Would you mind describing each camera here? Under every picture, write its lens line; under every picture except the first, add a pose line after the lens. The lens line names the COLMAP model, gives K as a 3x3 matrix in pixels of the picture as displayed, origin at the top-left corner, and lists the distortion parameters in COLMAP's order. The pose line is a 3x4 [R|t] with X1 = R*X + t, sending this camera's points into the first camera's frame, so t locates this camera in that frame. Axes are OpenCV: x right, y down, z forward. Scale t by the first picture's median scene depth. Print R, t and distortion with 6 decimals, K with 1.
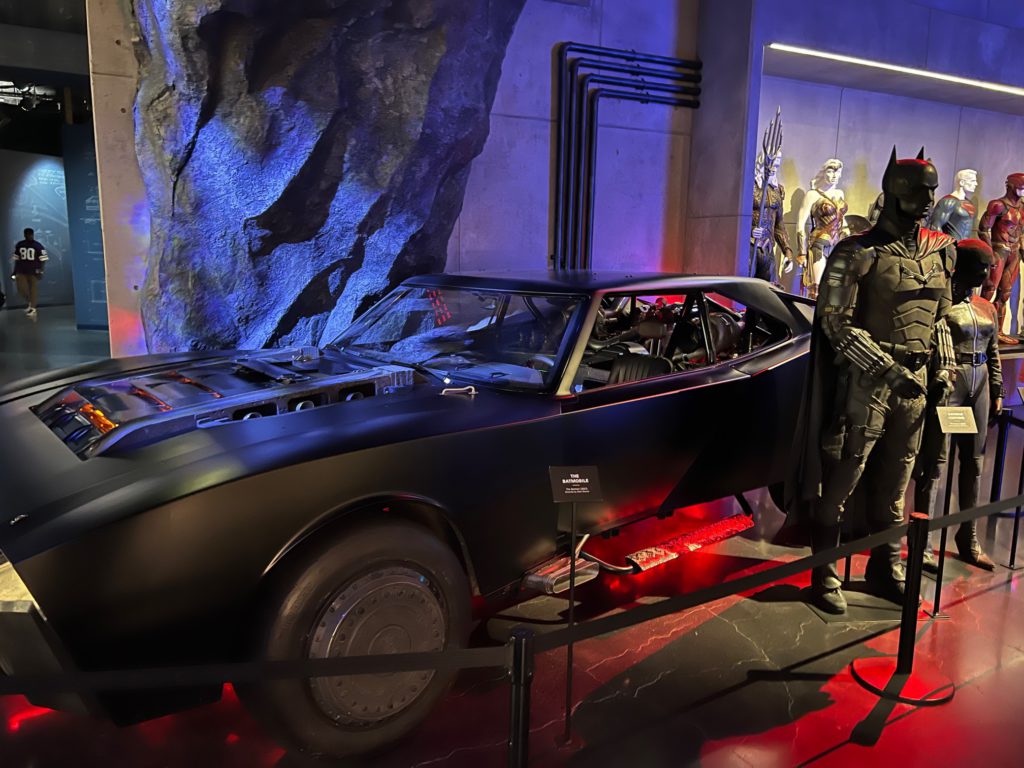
lens RADIAL K [[806.6, 0, 516.4], [0, 806.6, 387.2], [0, 0, 1]] dist [0.047066, -0.009500]
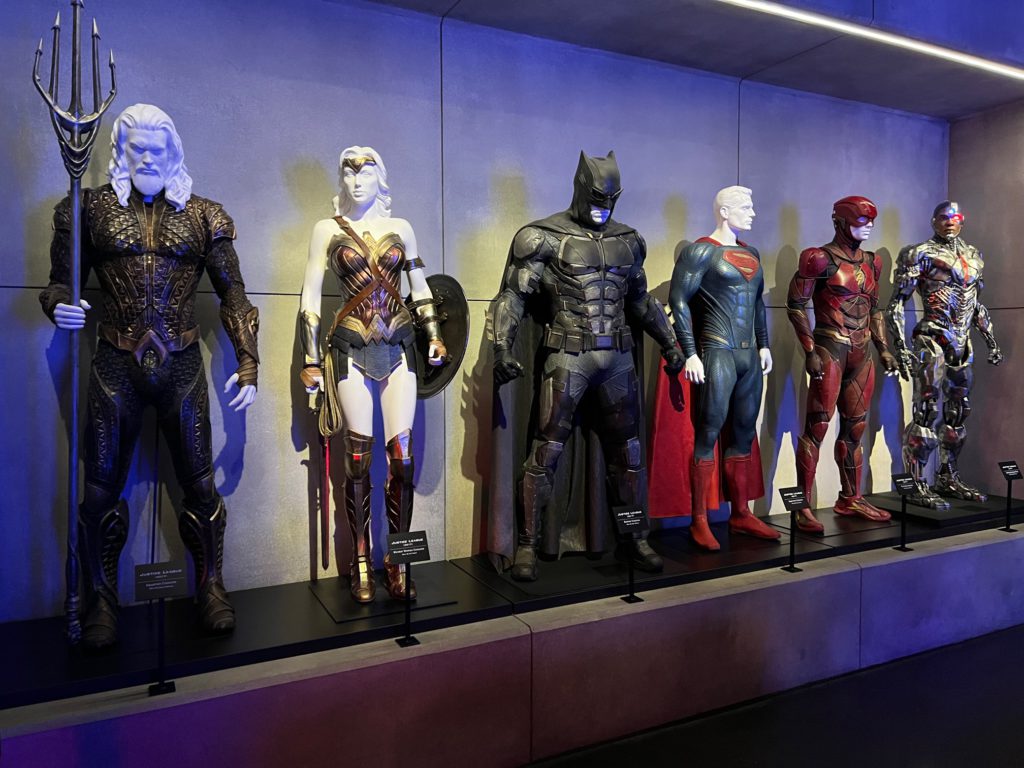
lens RADIAL K [[806.6, 0, 512.9], [0, 806.6, 384.3], [0, 0, 1]] dist [0.047066, -0.009500]
pose [[0.999585, -0.019648, -0.021055, 0.419981], [0.017043, 0.992929, -0.117481, -0.089318], [0.023214, 0.117073, 0.992852, 0.515946]]
